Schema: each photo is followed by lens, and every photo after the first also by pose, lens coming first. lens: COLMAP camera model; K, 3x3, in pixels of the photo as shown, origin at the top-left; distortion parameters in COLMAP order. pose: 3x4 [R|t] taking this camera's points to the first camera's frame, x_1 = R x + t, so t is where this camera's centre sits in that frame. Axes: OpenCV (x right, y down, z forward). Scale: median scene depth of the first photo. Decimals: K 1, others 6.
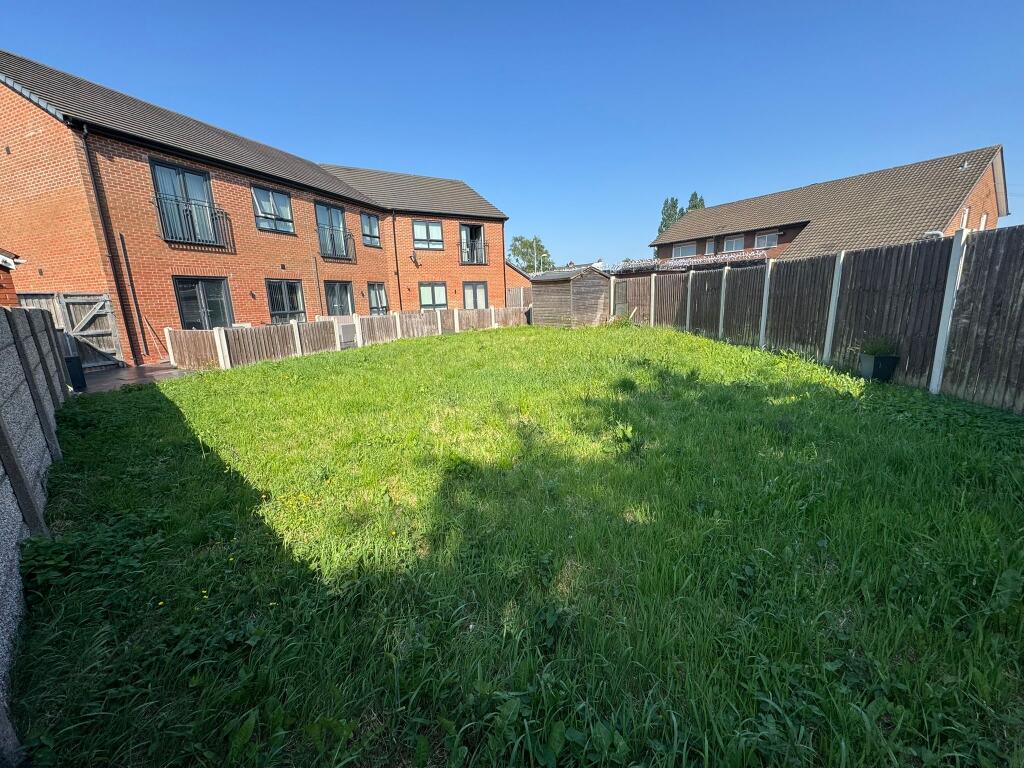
lens RADIAL K [[408.1, 0, 512.0], [0, 408.1, 384.0], [0, 0, 1]] dist [-0.001936, -0.000343]
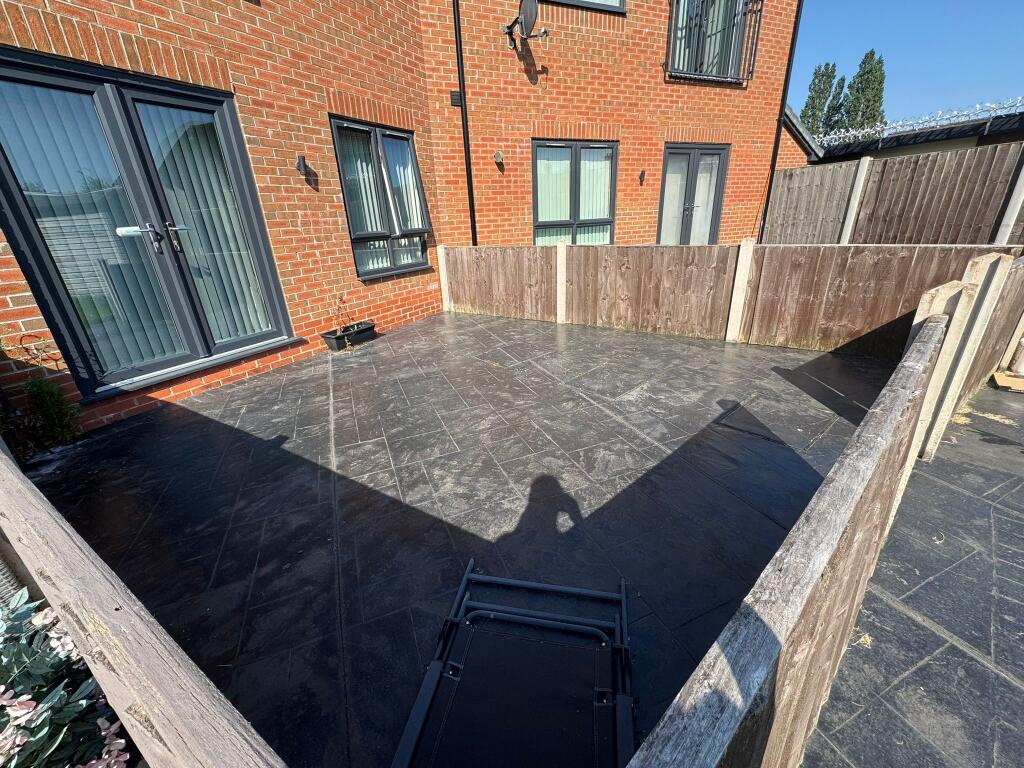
lens RADIAL K [[408.1, 0, 512.0], [0, 408.1, 384.0], [0, 0, 1]] dist [-0.001936, -0.000343]
pose [[0.990784, 0.039398, -0.129596, -0.198128], [-0.015558, 0.983534, 0.180053, -0.131652], [0.134556, -0.176377, 0.975082, 0.685322]]
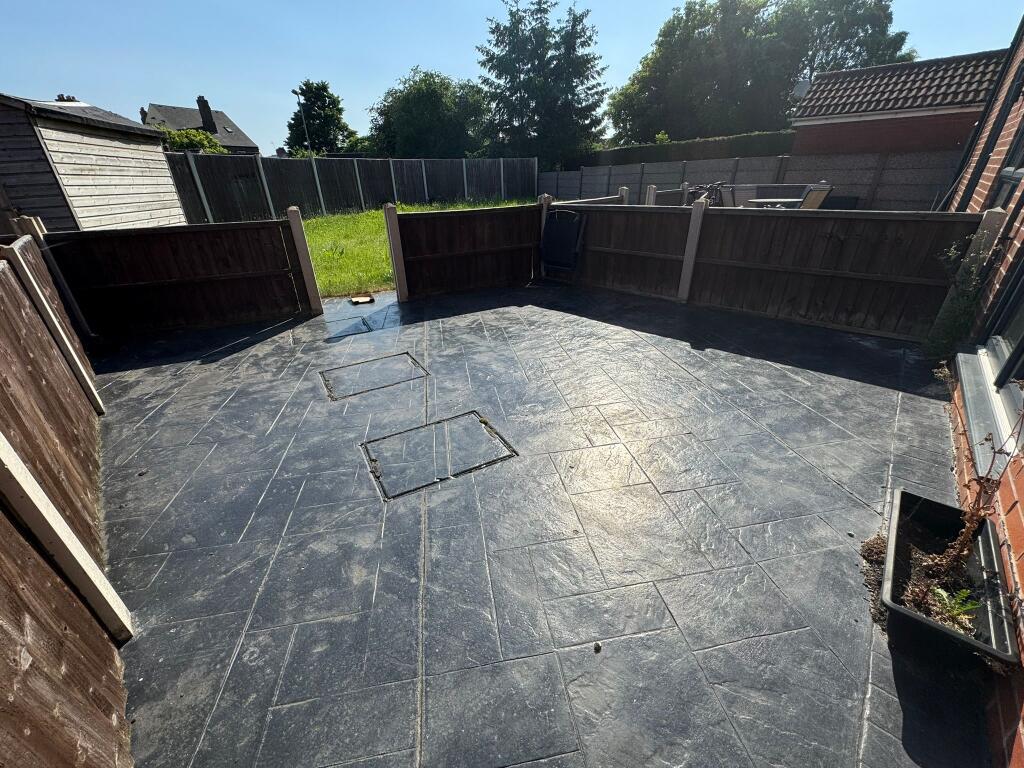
lens RADIAL K [[408.1, 0, 512.0], [0, 408.1, 384.0], [0, 0, 1]] dist [-0.001936, -0.000343]
pose [[-0.937269, -0.105128, 0.332379, -0.304642], [0.129095, 0.780993, 0.611052, -0.203853], [-0.323824, 0.615628, -0.718429, 1.046042]]
